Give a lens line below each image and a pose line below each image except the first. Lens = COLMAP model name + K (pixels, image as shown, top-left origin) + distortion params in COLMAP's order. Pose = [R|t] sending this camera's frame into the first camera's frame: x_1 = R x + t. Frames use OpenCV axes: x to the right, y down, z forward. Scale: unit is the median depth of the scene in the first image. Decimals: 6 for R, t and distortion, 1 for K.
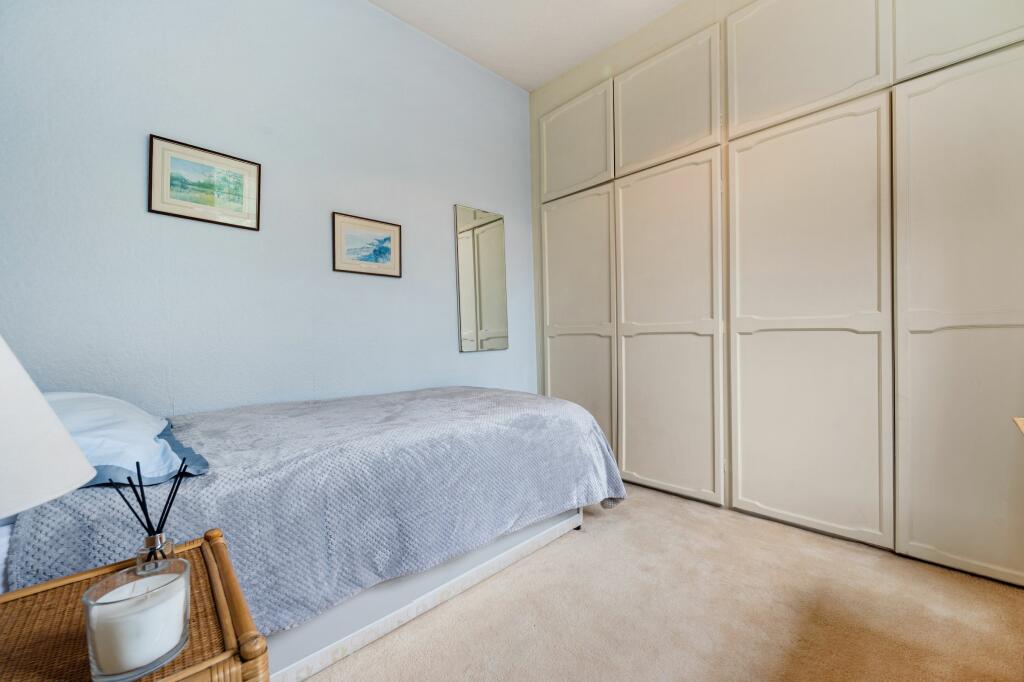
lens RADIAL K [[407.6, 0, 510.0], [0, 407.6, 344.7], [0, 0, 1]] dist [0.001886, 0.000139]
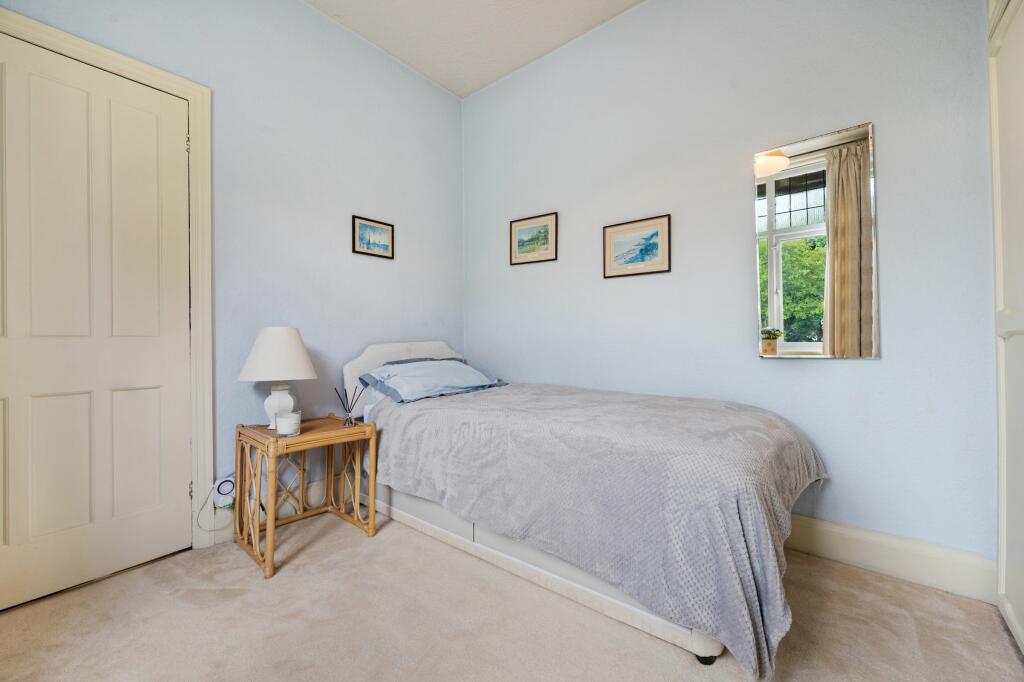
lens RADIAL K [[407.6, 0, 510.0], [0, 407.6, 344.7], [0, 0, 1]] dist [0.001886, 0.000139]
pose [[0.128252, 0.024368, -0.991442, 0.623221], [-0.016286, 0.999615, 0.022462, -0.016958], [0.991608, 0.013265, 0.128600, 0.558625]]
